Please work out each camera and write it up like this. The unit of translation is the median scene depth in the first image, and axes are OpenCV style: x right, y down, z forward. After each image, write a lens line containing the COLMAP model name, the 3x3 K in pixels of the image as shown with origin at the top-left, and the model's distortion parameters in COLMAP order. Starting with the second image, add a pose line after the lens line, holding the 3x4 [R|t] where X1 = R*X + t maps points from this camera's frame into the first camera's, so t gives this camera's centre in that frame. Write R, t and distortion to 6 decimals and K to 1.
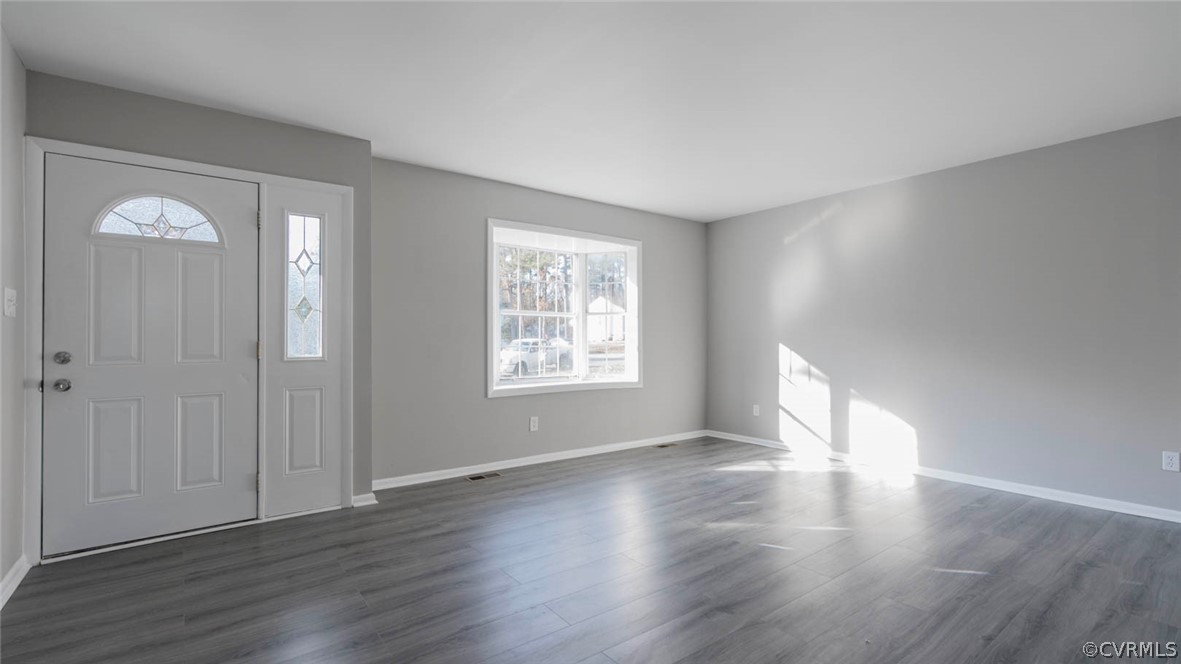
lens RADIAL K [[530.1, 0, 588.0], [0, 530.1, 336.3], [0, 0, 1]] dist [-0.008539, 0.003590]
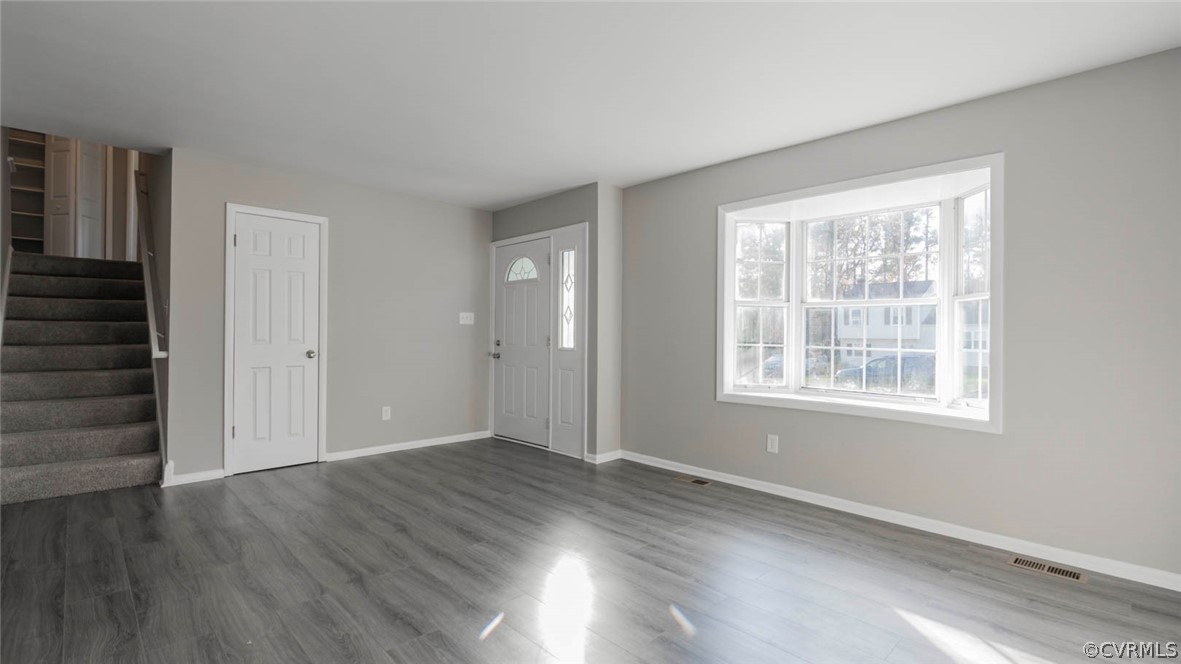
lens RADIAL K [[530.1, 0, 589.3], [0, 530.1, 328.0], [0, 0, 1]] dist [-0.008539, 0.003590]
pose [[0.116866, -0.009079, -0.993106, 0.926496], [-0.004998, 0.999940, -0.009730, 0.000088], [0.993135, 0.006101, 0.116814, 0.885871]]
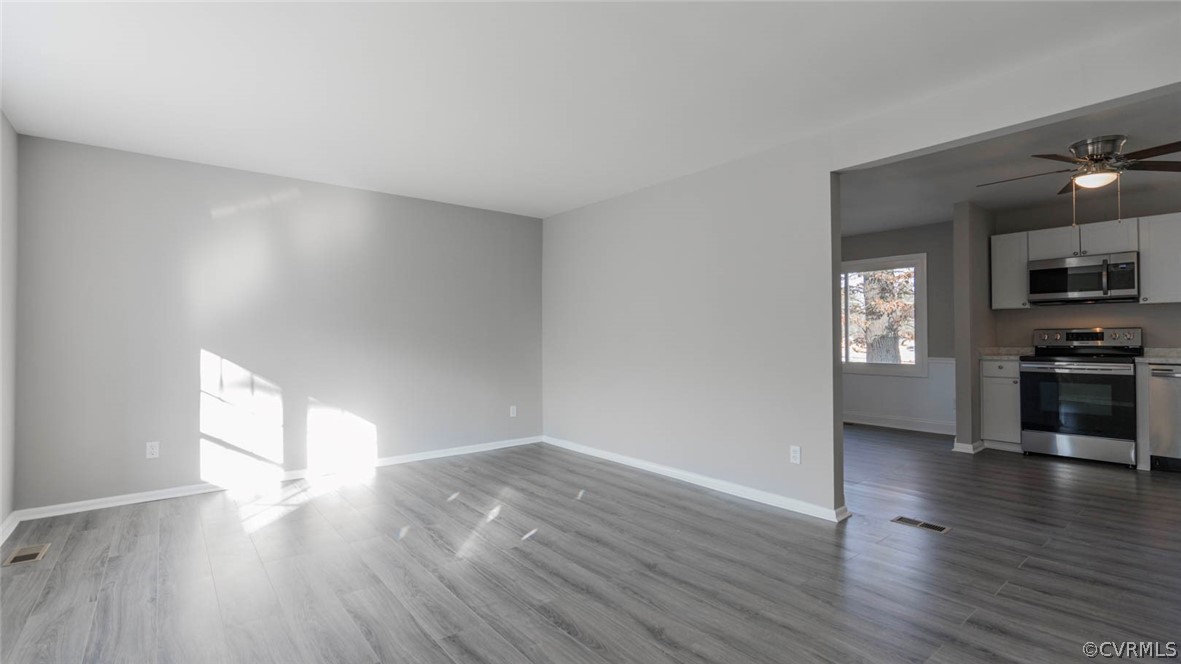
lens RADIAL K [[530.1, 0, 591.9], [0, 530.1, 329.8], [0, 0, 1]] dist [-0.008539, 0.003590]
pose [[-0.031033, 0.014510, 0.999413, -0.619697], [0.002710, 0.999892, -0.014432, -0.002659], [-0.999515, 0.002261, -0.031069, 0.768724]]
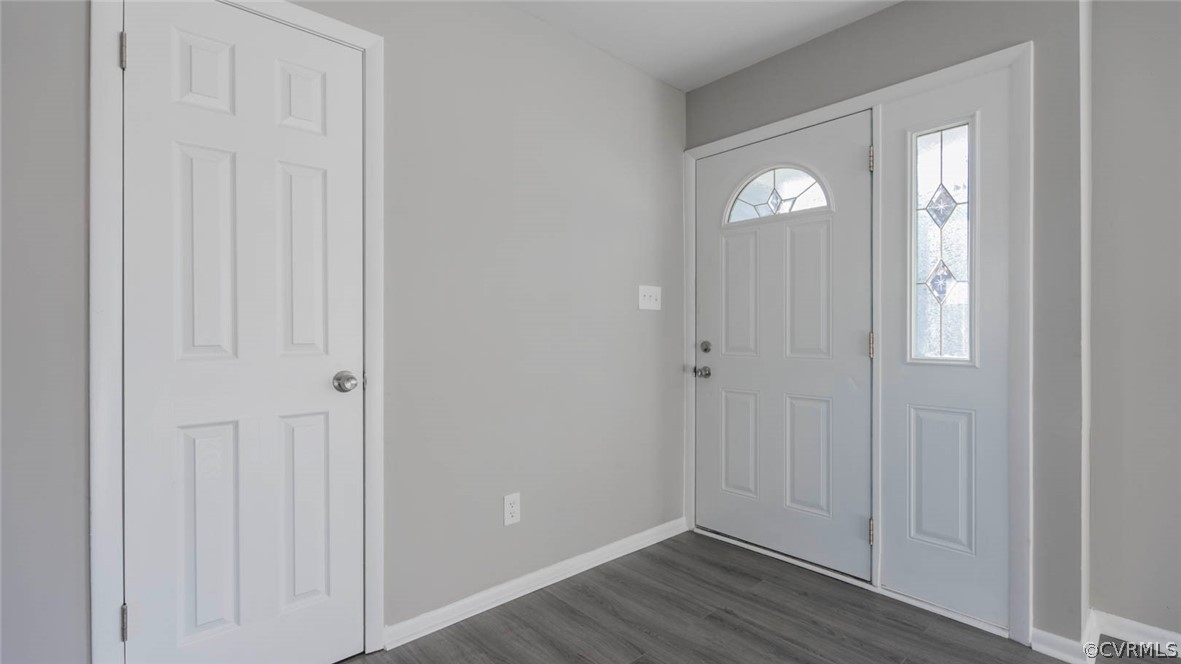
lens RADIAL K [[530.1, 0, 589.3], [0, 530.1, 329.5], [0, 0, 1]] dist [-0.008539, 0.003590]
pose [[0.081025, -0.001317, -0.996711, 0.046643], [0.000366, 0.999999, -0.001291, 0.005951], [0.996712, -0.000260, 0.081025, 0.538219]]
